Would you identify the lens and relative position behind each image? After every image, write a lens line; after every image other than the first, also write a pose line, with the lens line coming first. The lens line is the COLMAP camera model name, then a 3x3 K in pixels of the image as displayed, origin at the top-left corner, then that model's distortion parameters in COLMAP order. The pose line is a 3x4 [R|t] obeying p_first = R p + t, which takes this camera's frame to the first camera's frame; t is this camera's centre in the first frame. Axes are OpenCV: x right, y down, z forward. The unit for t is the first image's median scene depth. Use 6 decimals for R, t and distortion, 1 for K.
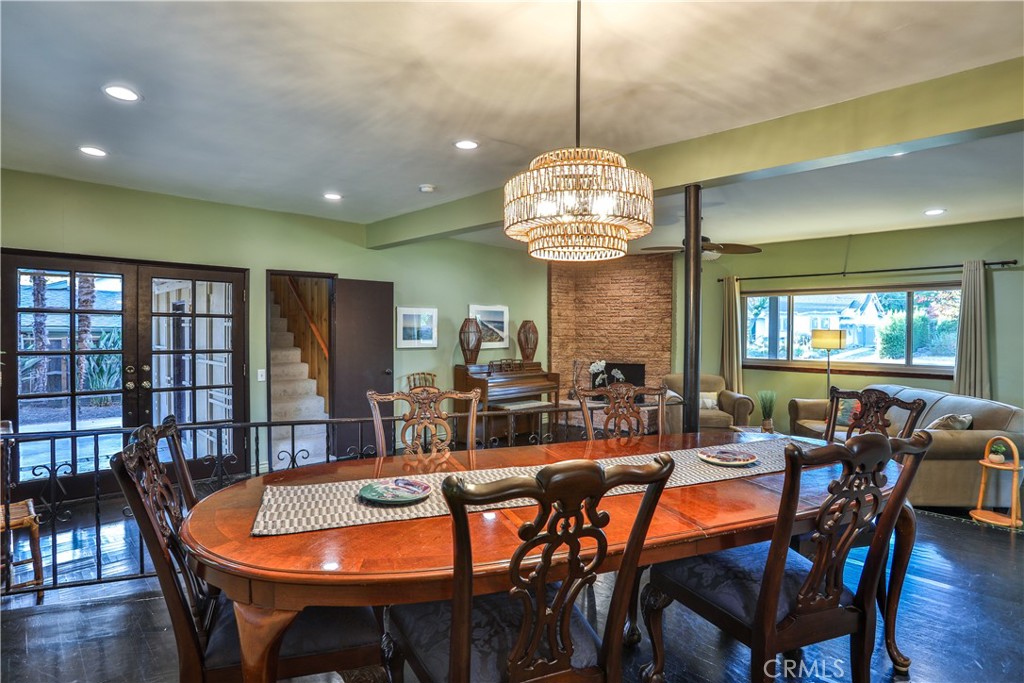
lens RADIAL K [[513.5, 0, 507.0], [0, 513.5, 337.6], [0, 0, 1]] dist [-0.038550, 0.001386]
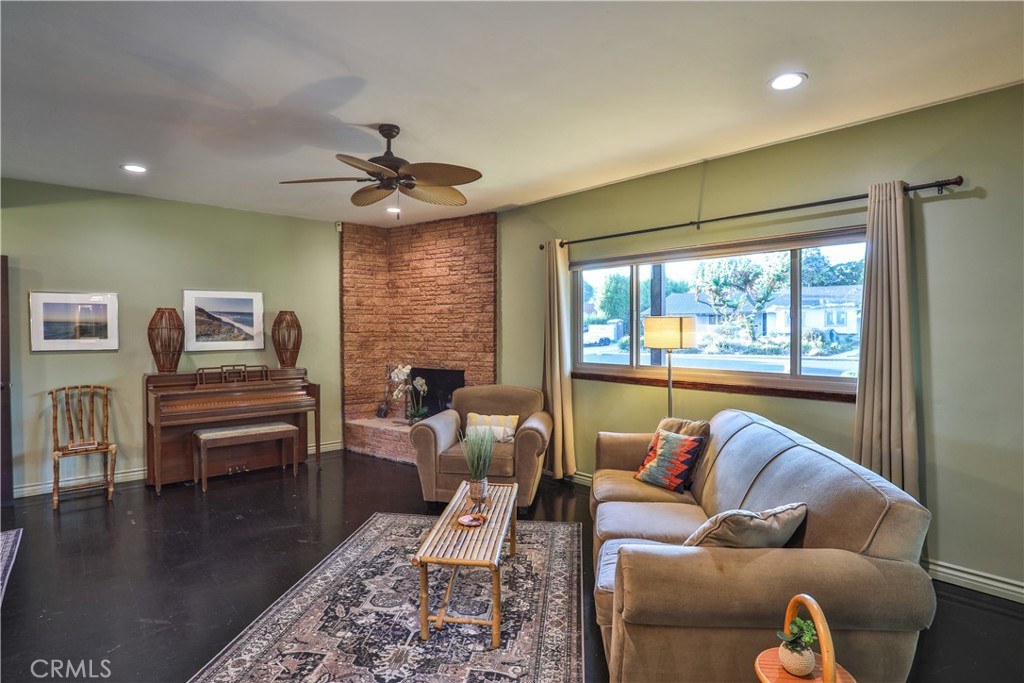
lens RADIAL K [[513.5, 0, 507.0], [0, 513.5, 337.6], [0, 0, 1]] dist [-0.038550, 0.001386]
pose [[0.997779, -0.009058, -0.065989, 0.406897], [0.009278, 0.999952, 0.003021, 0.005034], [0.065958, -0.003627, 0.997816, 0.307936]]
